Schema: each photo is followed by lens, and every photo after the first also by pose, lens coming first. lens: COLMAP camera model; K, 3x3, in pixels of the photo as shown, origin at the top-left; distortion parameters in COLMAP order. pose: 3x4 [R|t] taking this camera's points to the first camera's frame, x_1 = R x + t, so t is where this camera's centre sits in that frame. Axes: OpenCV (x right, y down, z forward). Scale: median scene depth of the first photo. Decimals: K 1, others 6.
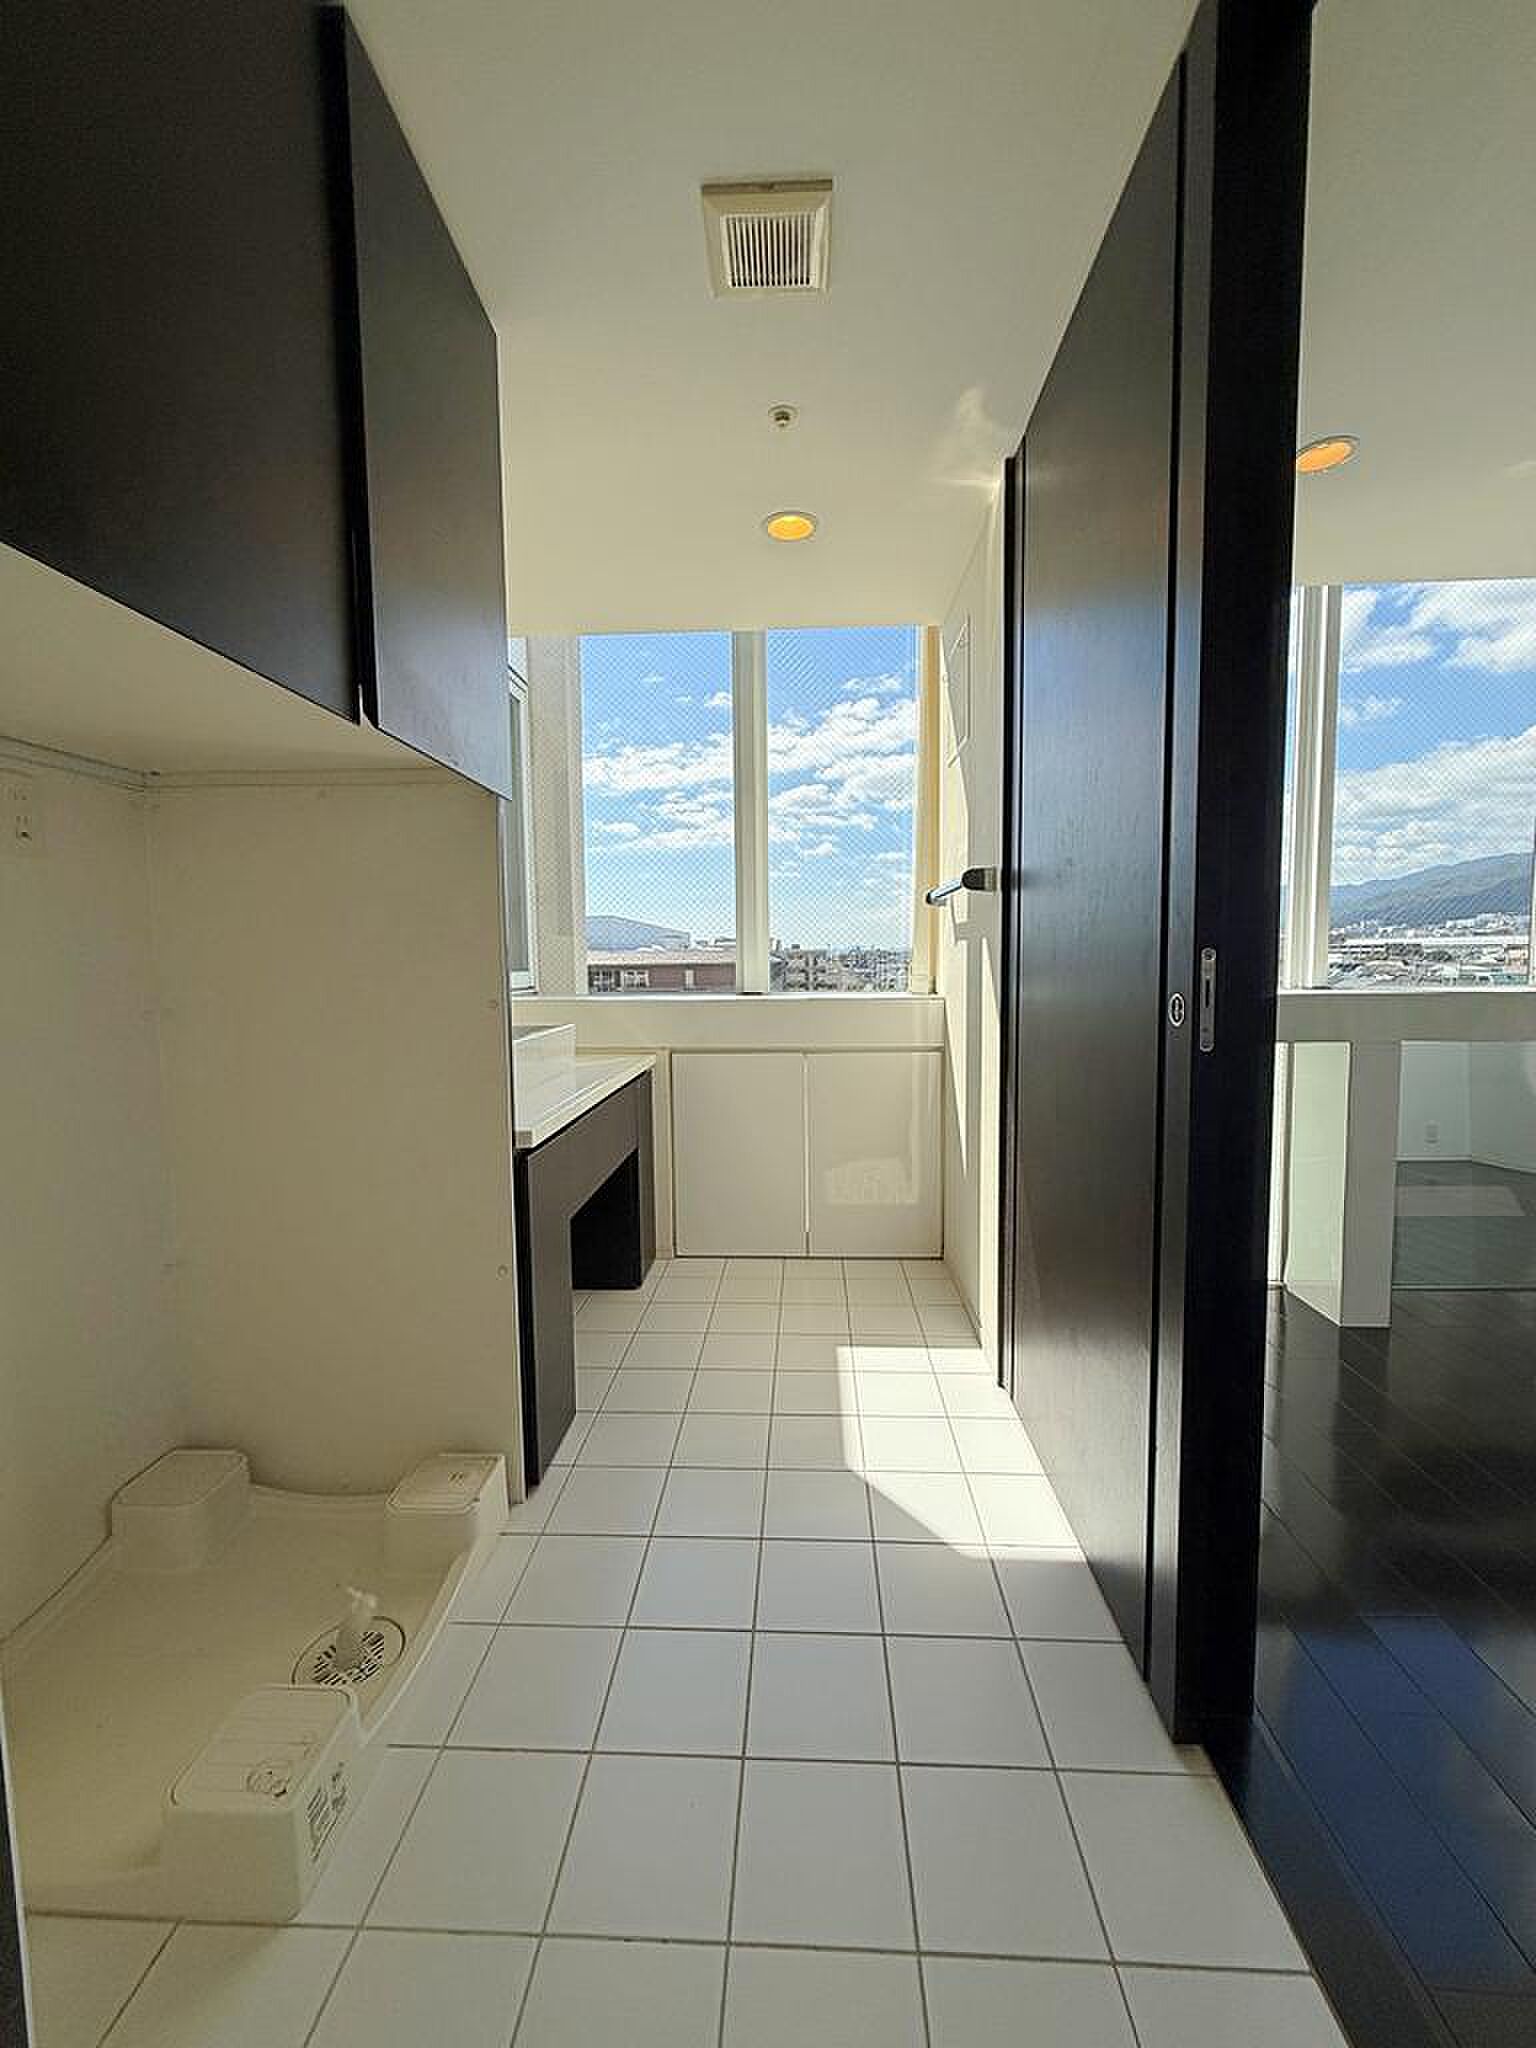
lens RADIAL K [[806.4, 0, 765.4], [0, 806.4, 1016.6], [0, 0, 1]] dist [-0.004744, 0.003339]
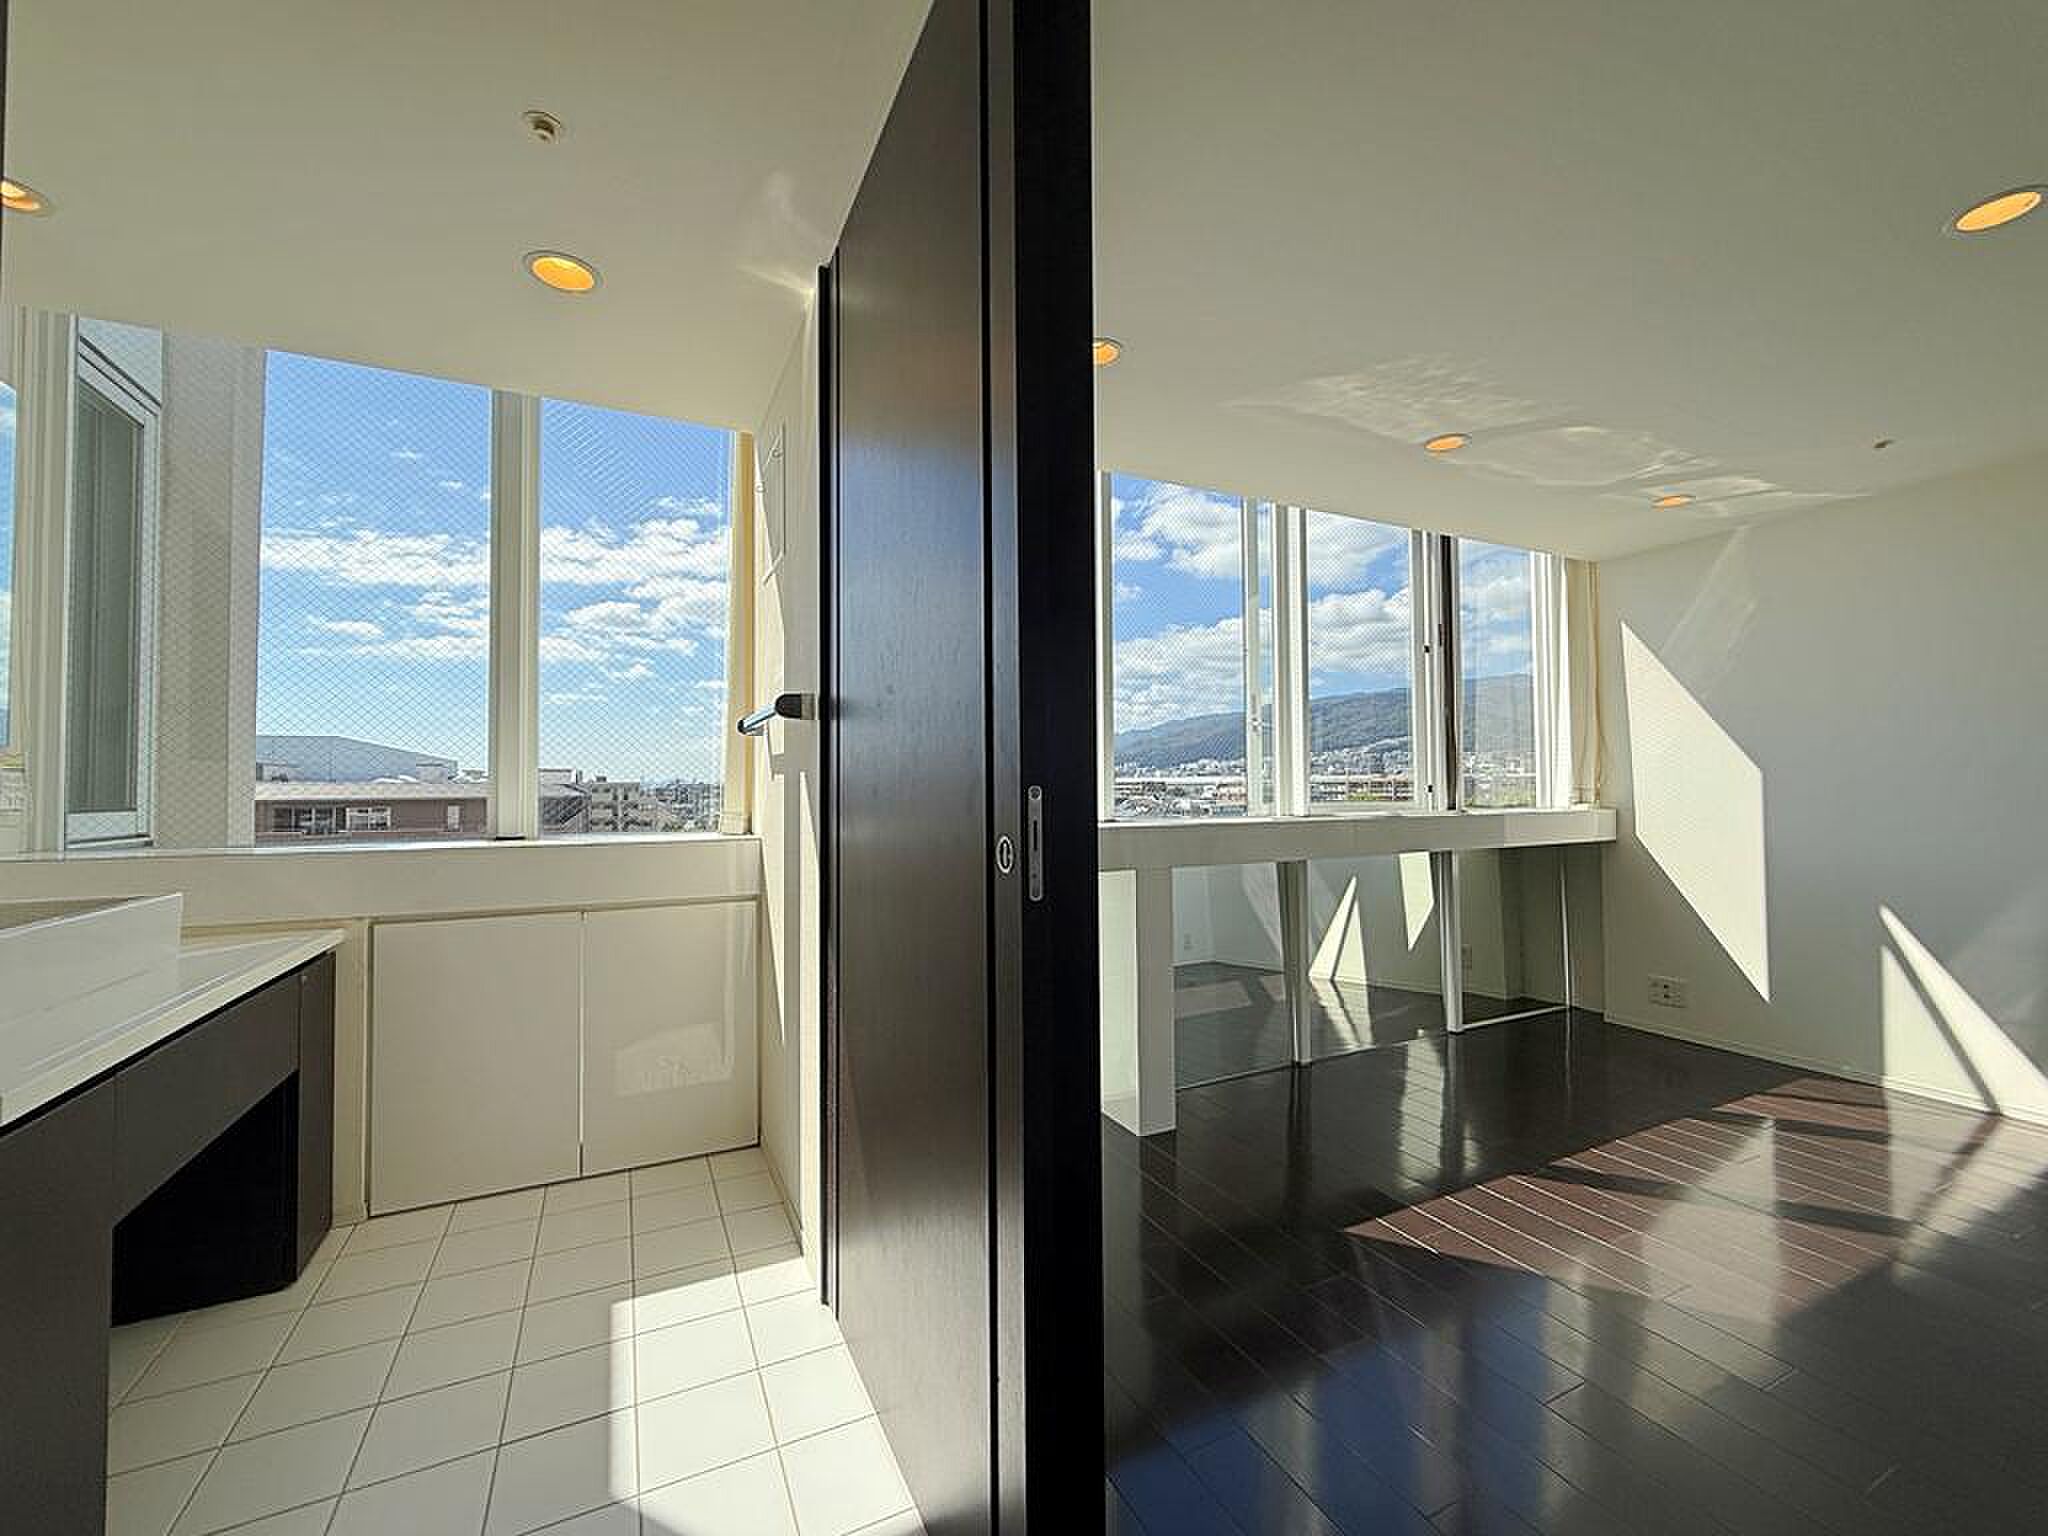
lens RADIAL K [[813.1, 0, 1024.0], [0, 813.1, 768.0], [0, 0, 1]] dist [0.002474, 0.000513]
pose [[0.869779, 0.017434, 0.493134, 0.029748], [0.033156, 0.995052, -0.093659, -0.006740], [-0.492327, 0.097813, 0.864897, 0.072459]]
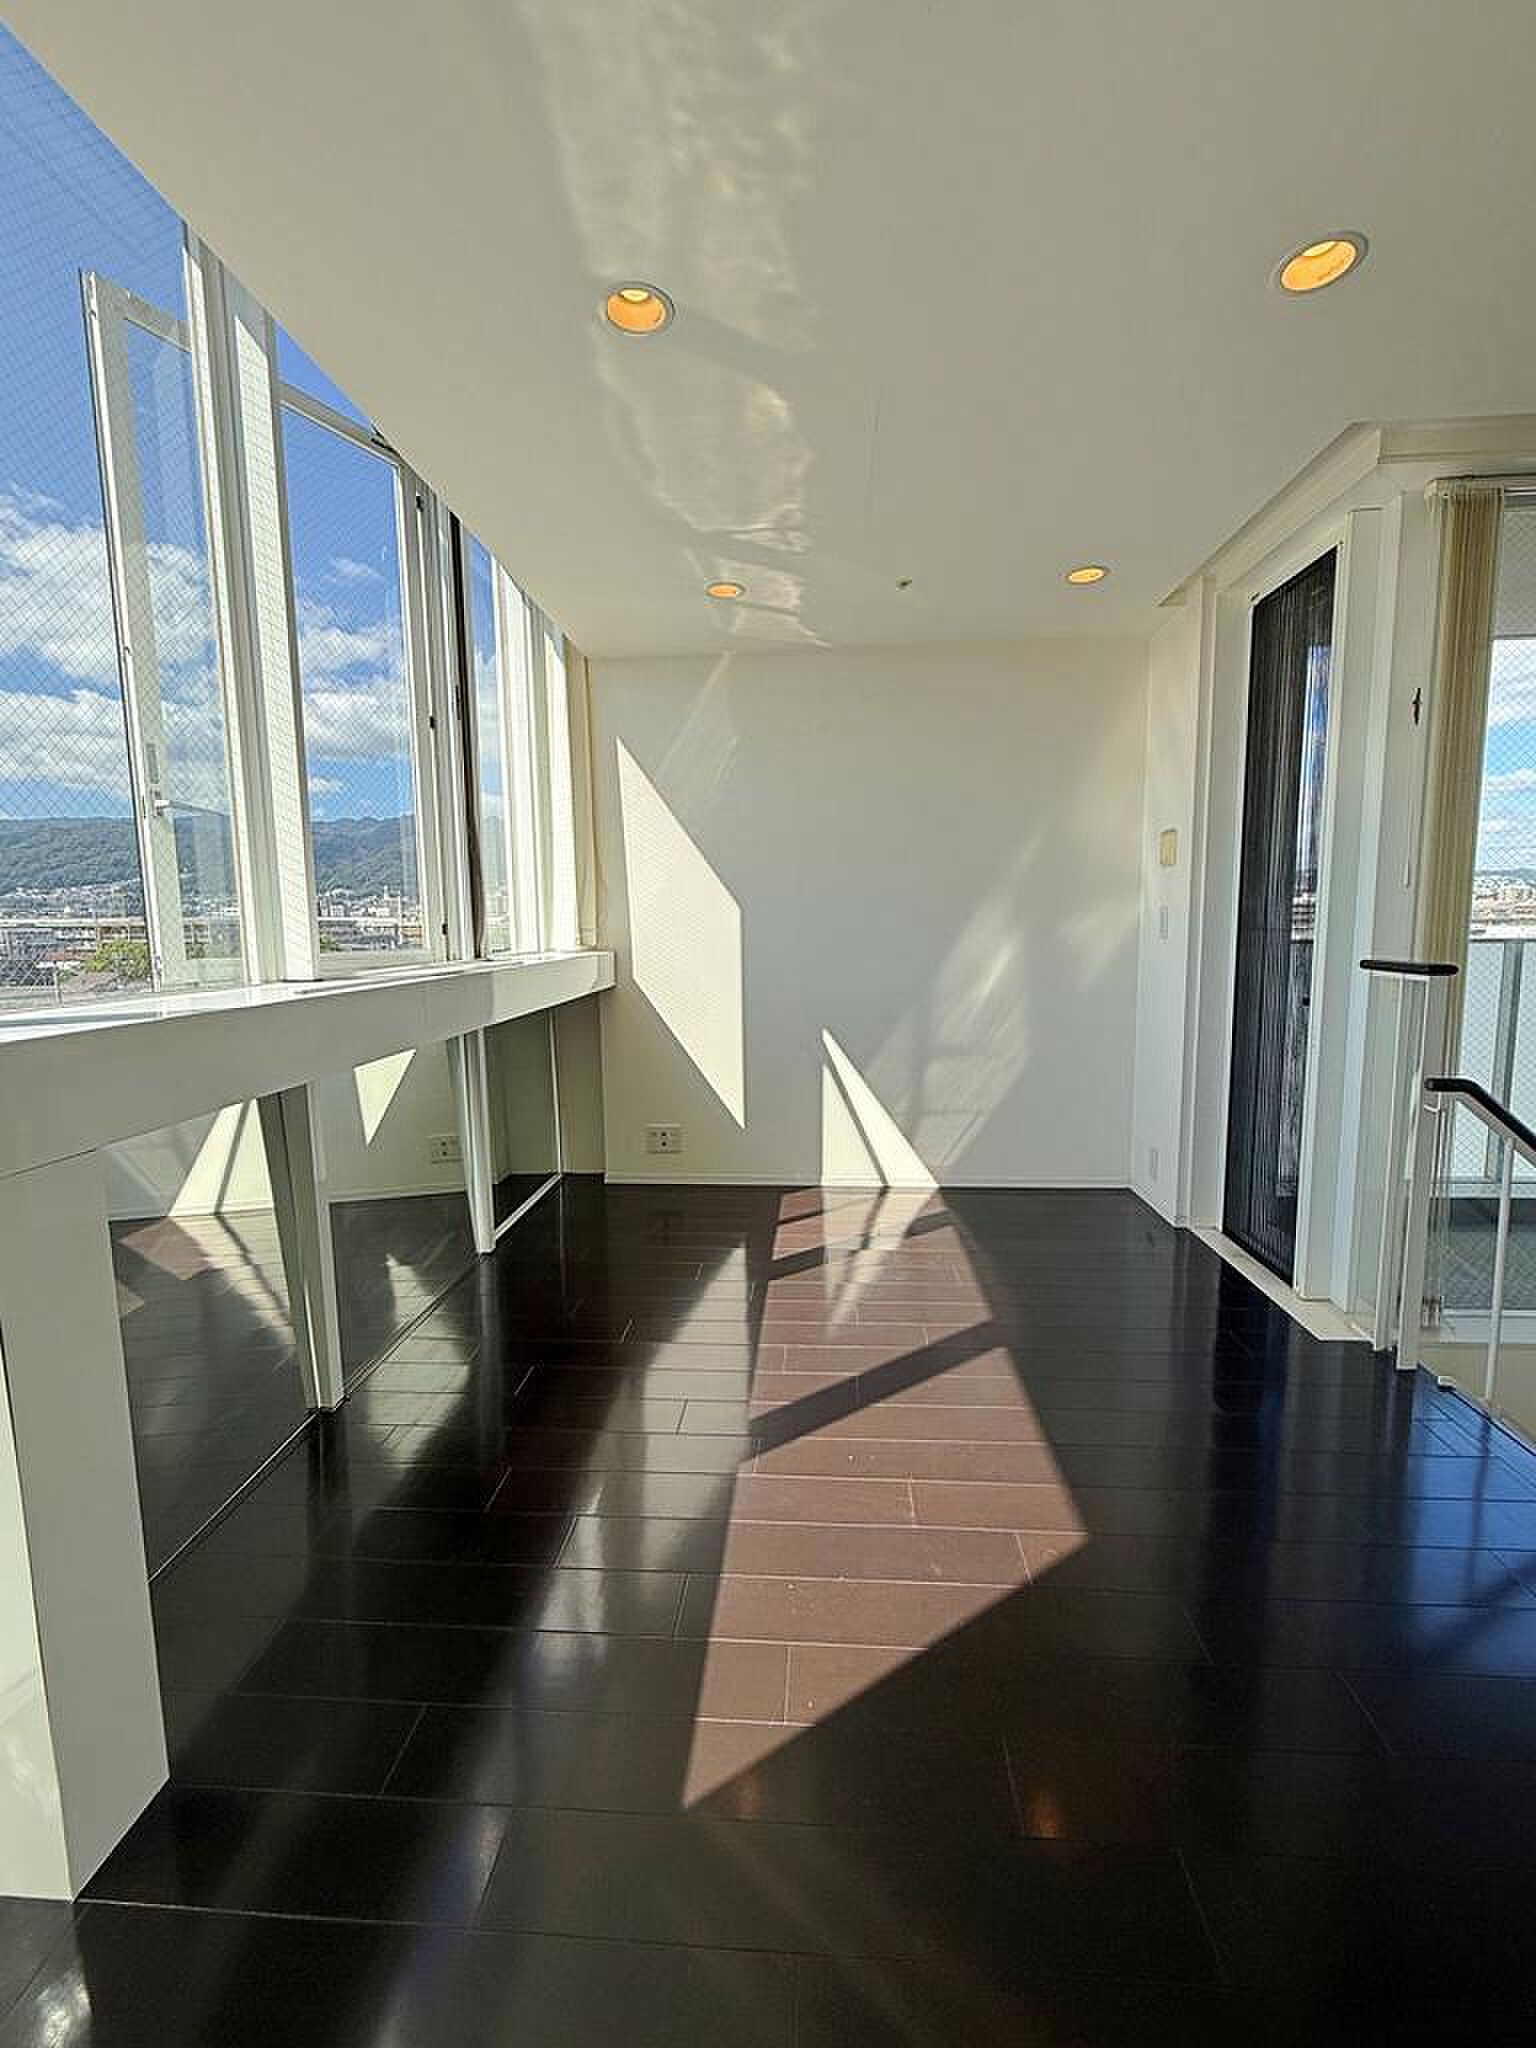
lens RADIAL K [[840.1, 0, 776.7], [0, 840.1, 1011.7], [0, 0, 1]] dist [0.021352, -0.000013]
pose [[-0.006157, -0.093796, 0.995572, 0.582354], [0.087281, 0.991741, 0.093975, -0.076306], [-0.996165, 0.087473, 0.002080, 0.994430]]
